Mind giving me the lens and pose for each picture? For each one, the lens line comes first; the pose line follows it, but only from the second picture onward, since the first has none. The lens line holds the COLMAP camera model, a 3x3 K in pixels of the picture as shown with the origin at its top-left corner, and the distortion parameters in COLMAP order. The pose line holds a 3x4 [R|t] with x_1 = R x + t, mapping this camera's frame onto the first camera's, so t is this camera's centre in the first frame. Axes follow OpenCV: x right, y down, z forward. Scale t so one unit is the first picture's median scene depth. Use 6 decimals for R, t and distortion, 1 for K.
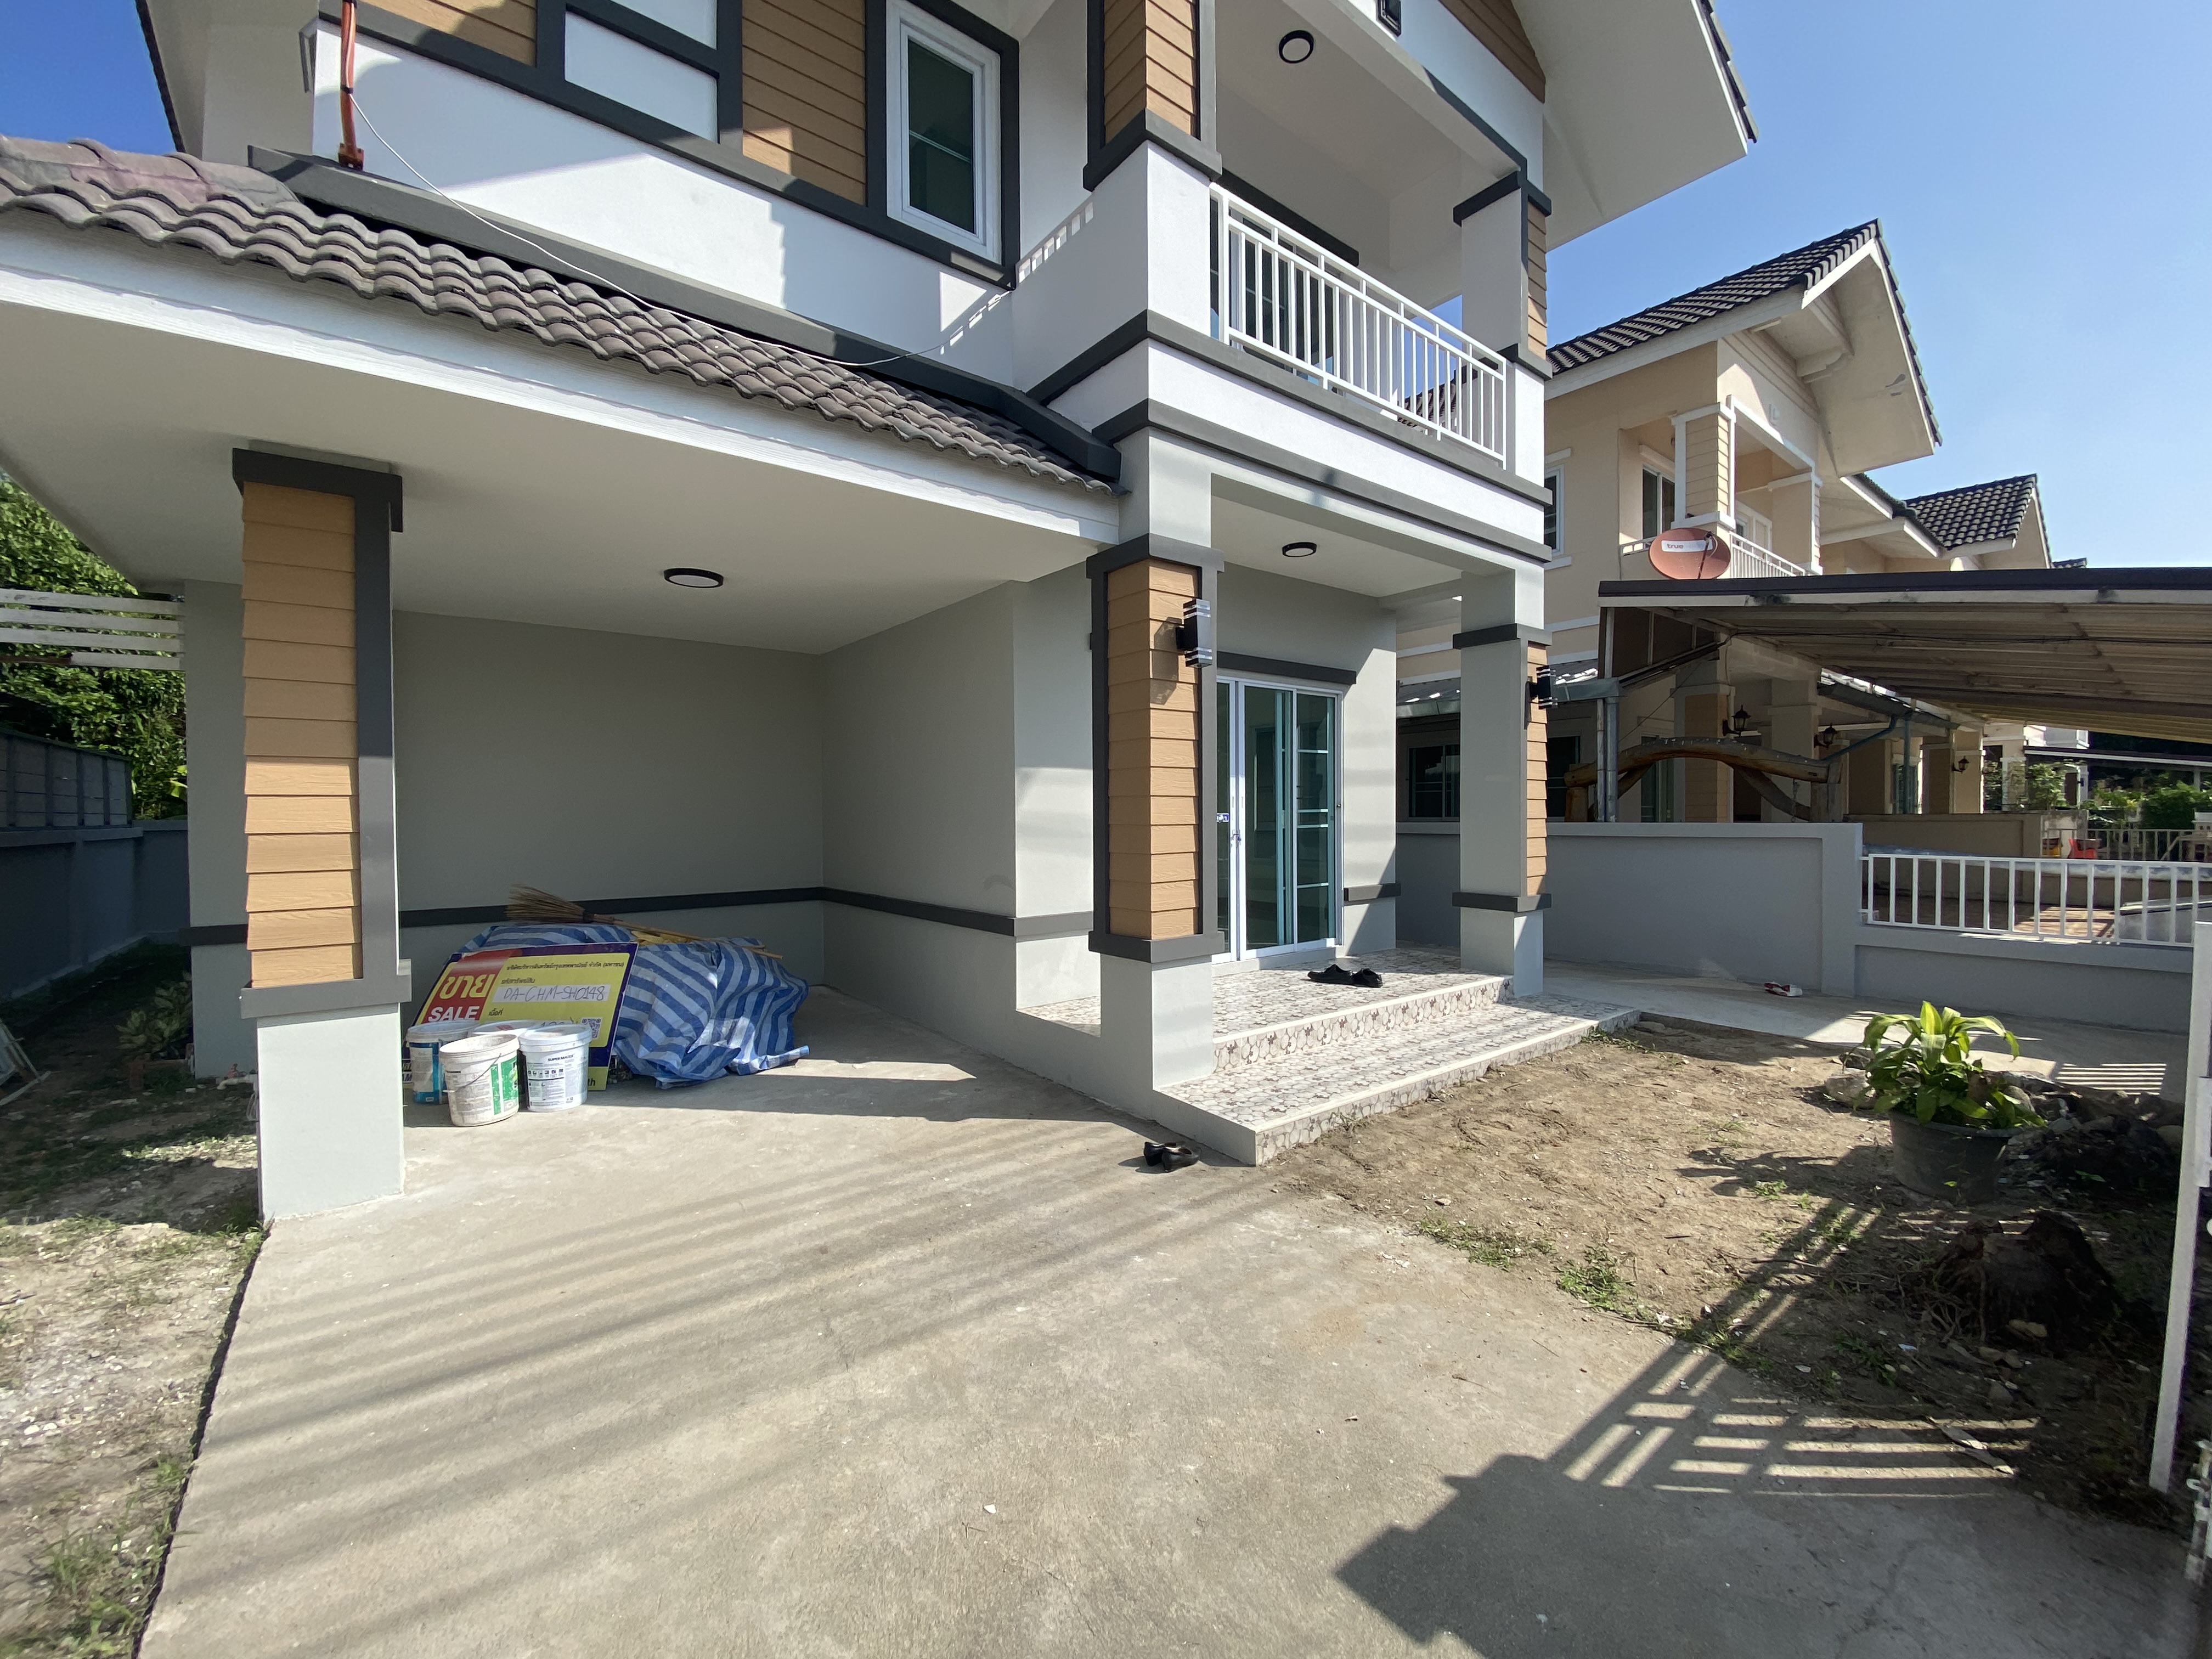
lens RADIAL K [[908.0, 0, 1090.9], [0, 908.0, 838.2], [0, 0, 1]] dist [0.014644, -0.002352]
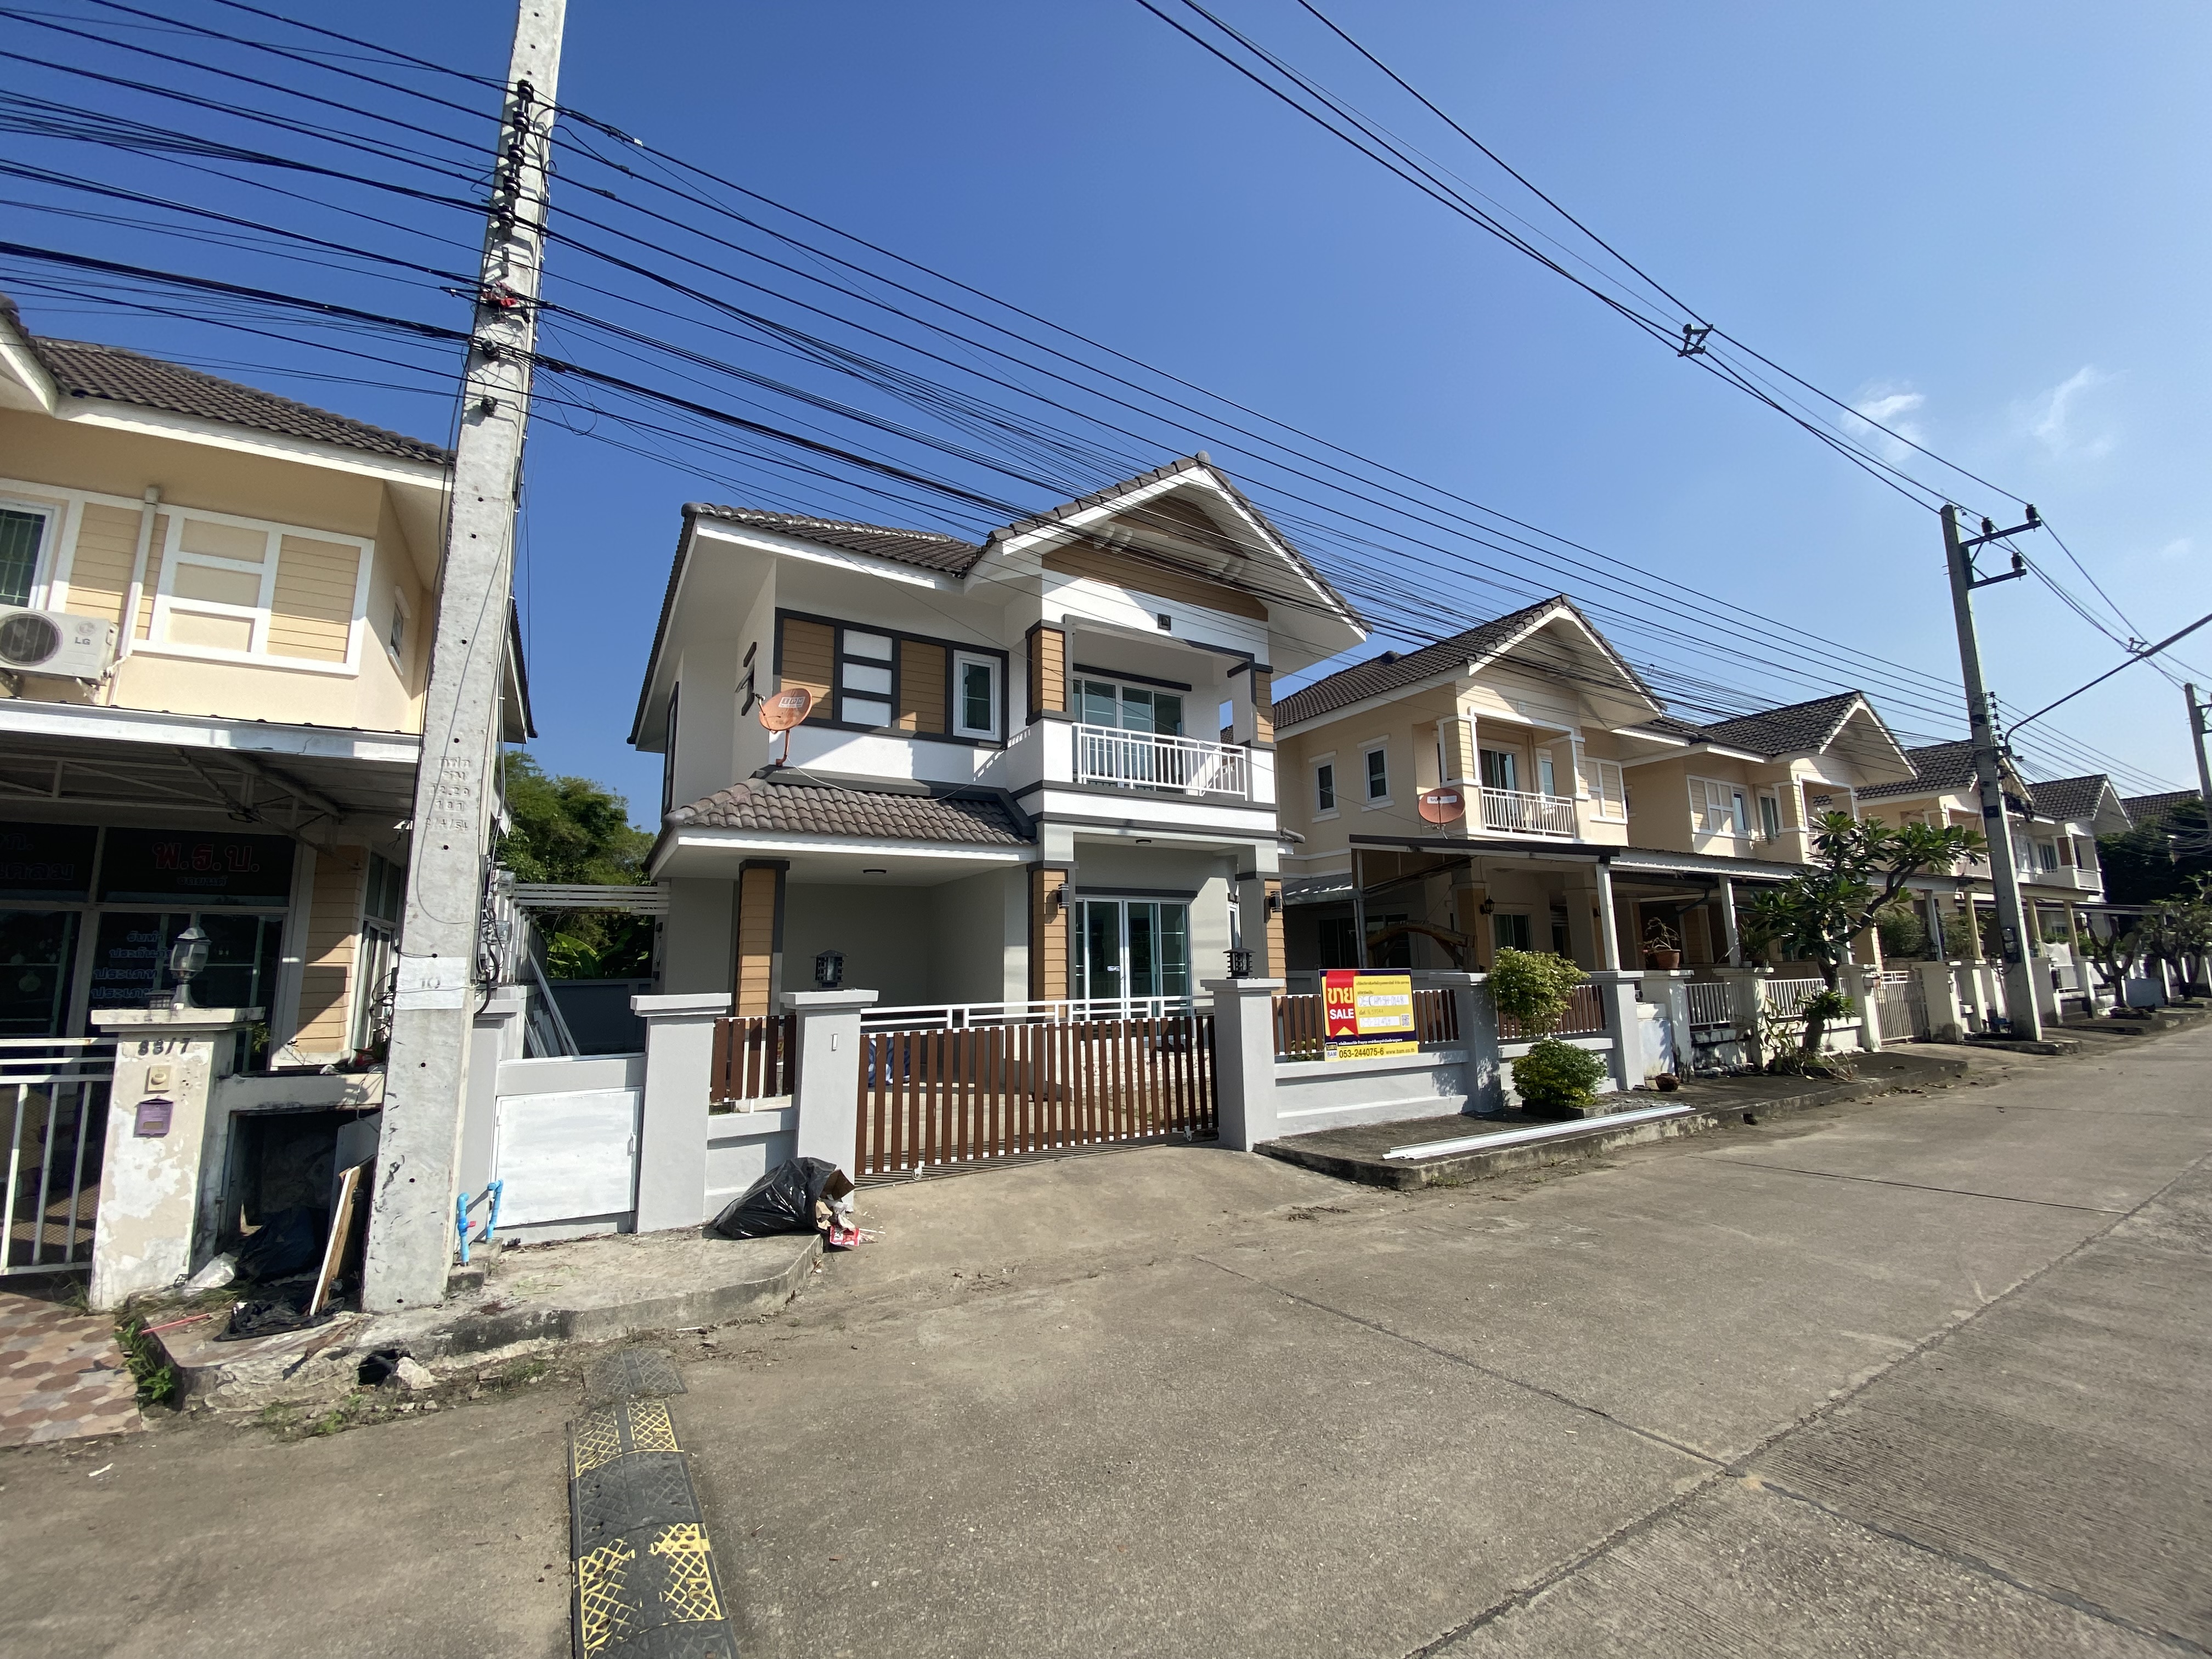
lens RADIAL K [[908.0, 0, 1112.0], [0, 908.0, 828.2], [0, 0, 1]] dist [0.014644, -0.002352]
pose [[0.992818, -0.031327, -0.115462, 0.529827], [0.010476, 0.984166, -0.176937, 0.039006], [0.119177, 0.174457, 0.977426, -1.454797]]
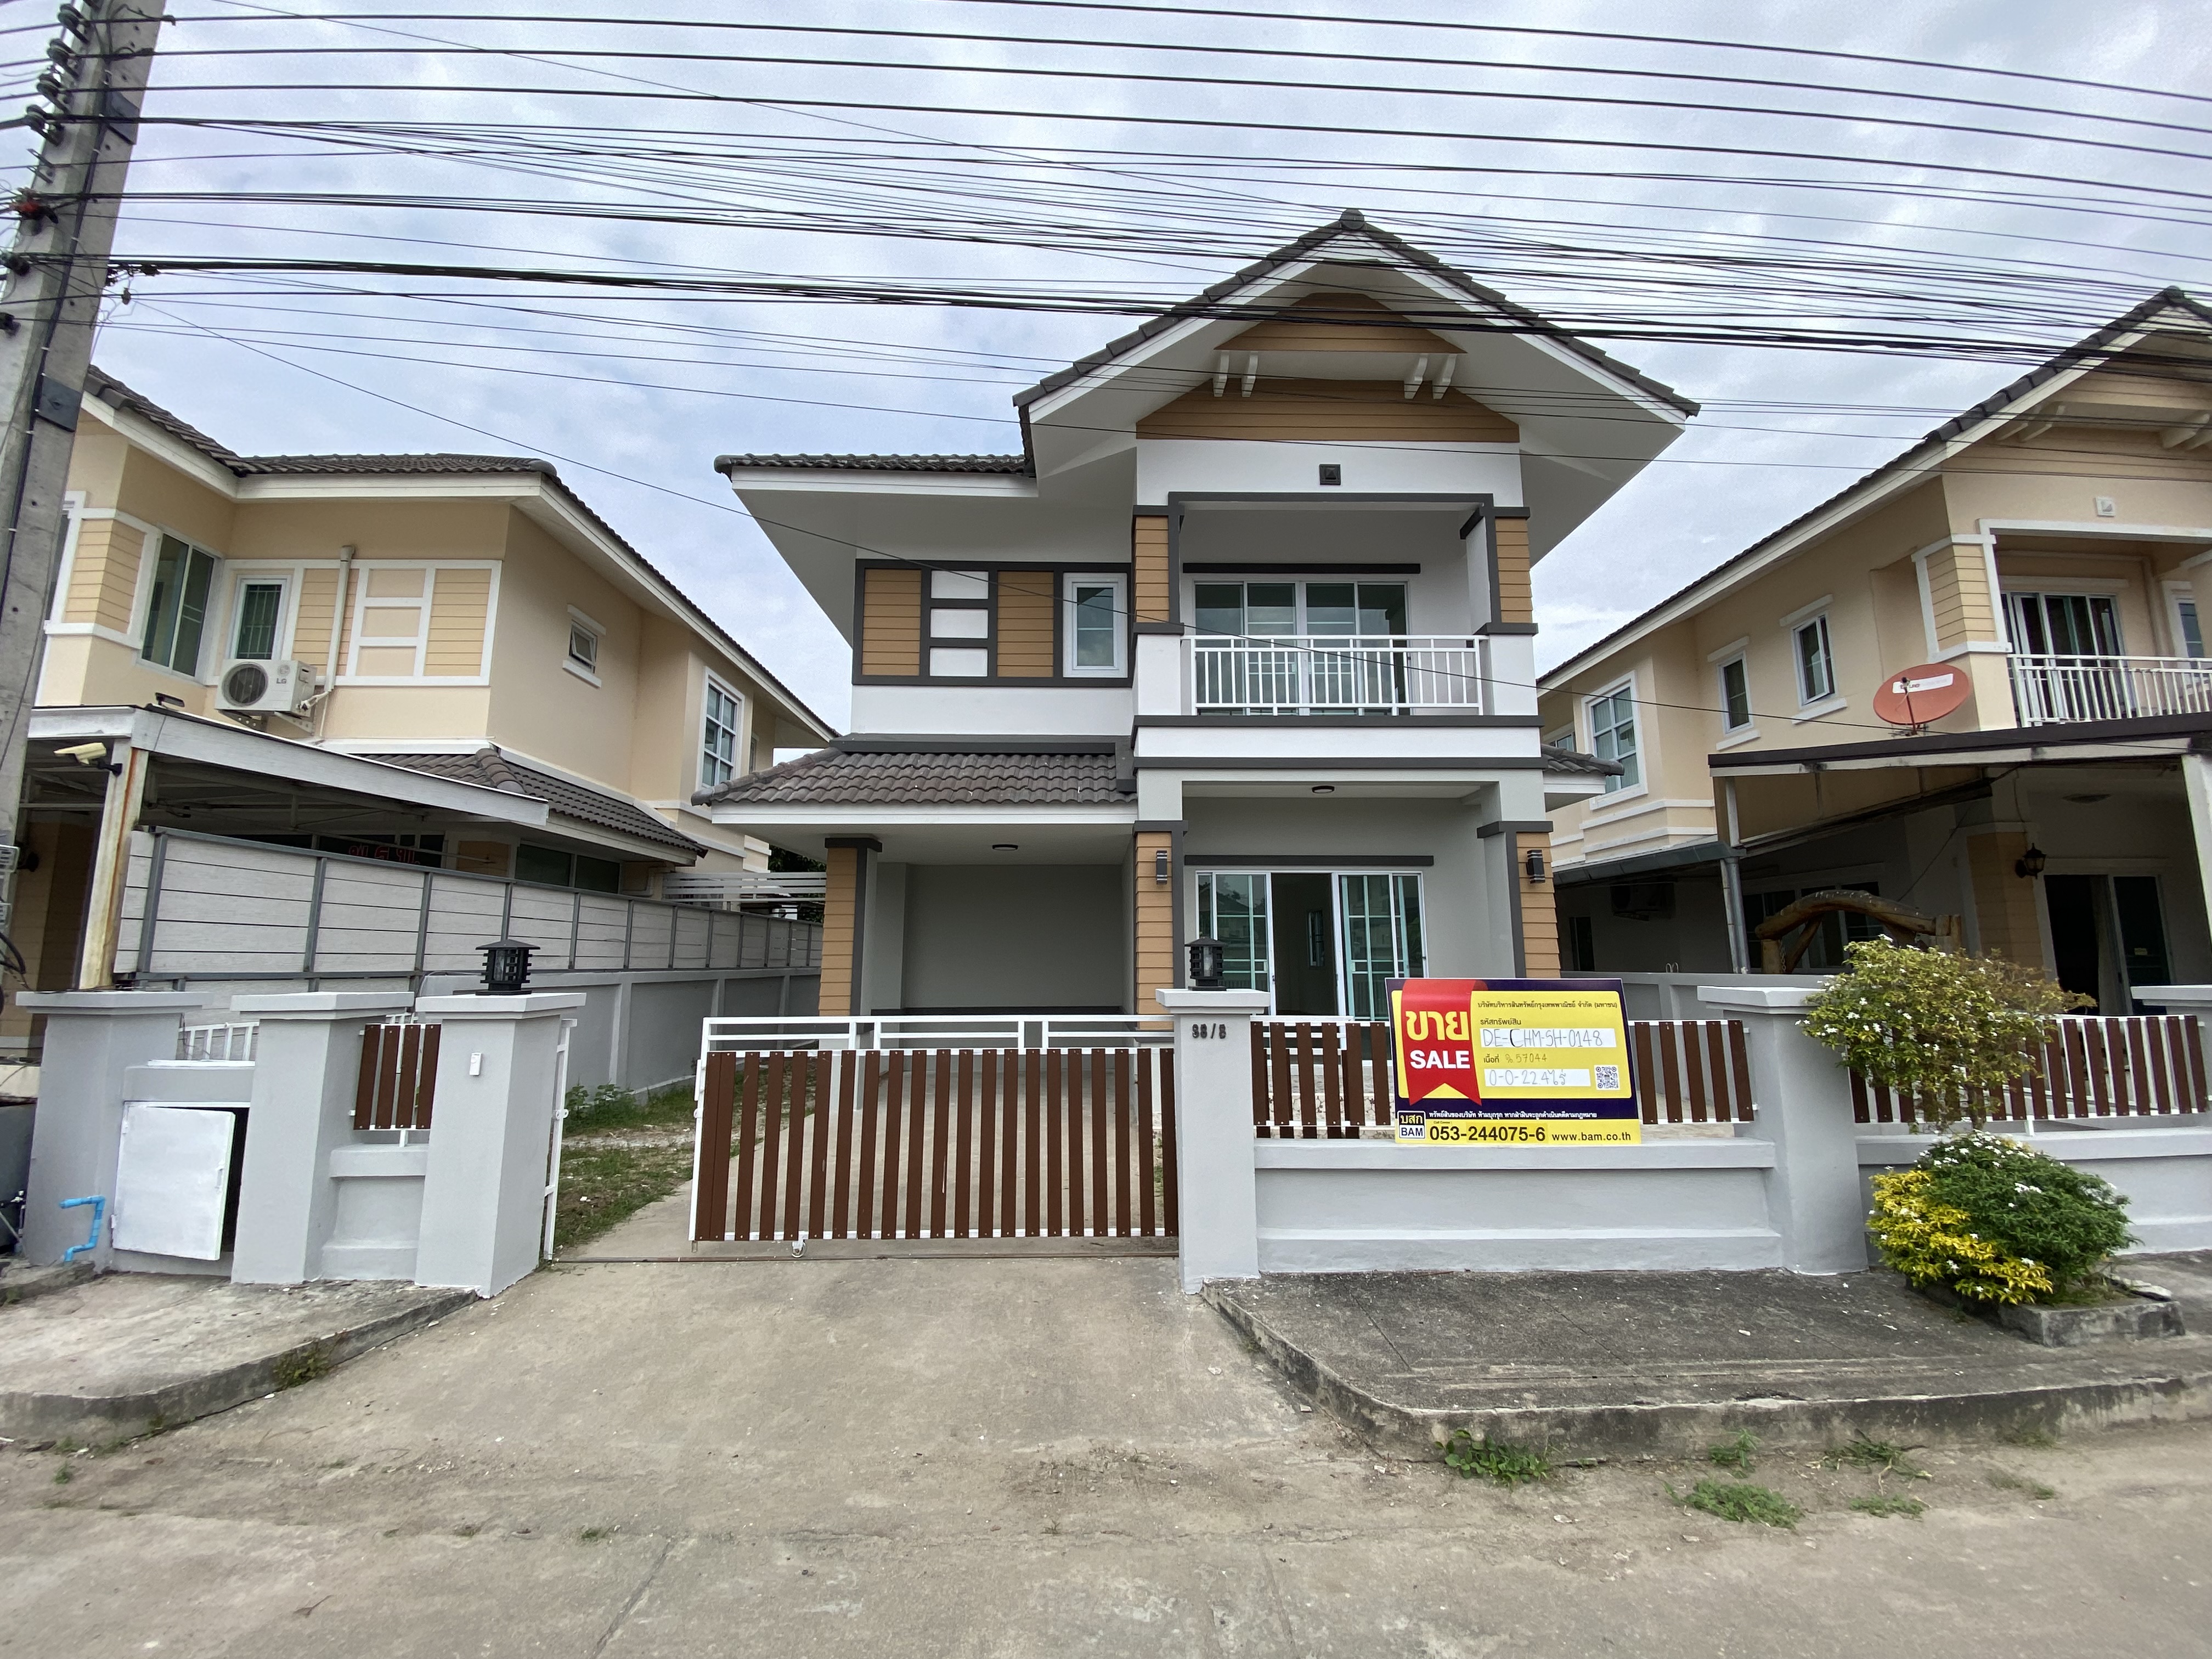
lens RADIAL K [[908.0, 0, 1106.5], [0, 908.0, 837.6], [0, 0, 1]] dist [0.014644, -0.002352]
pose [[0.800337, -0.079118, -0.594307, 1.108241], [-0.016335, 0.988009, -0.153529, 0.006028], [0.599328, 0.132582, 0.789448, -0.556821]]
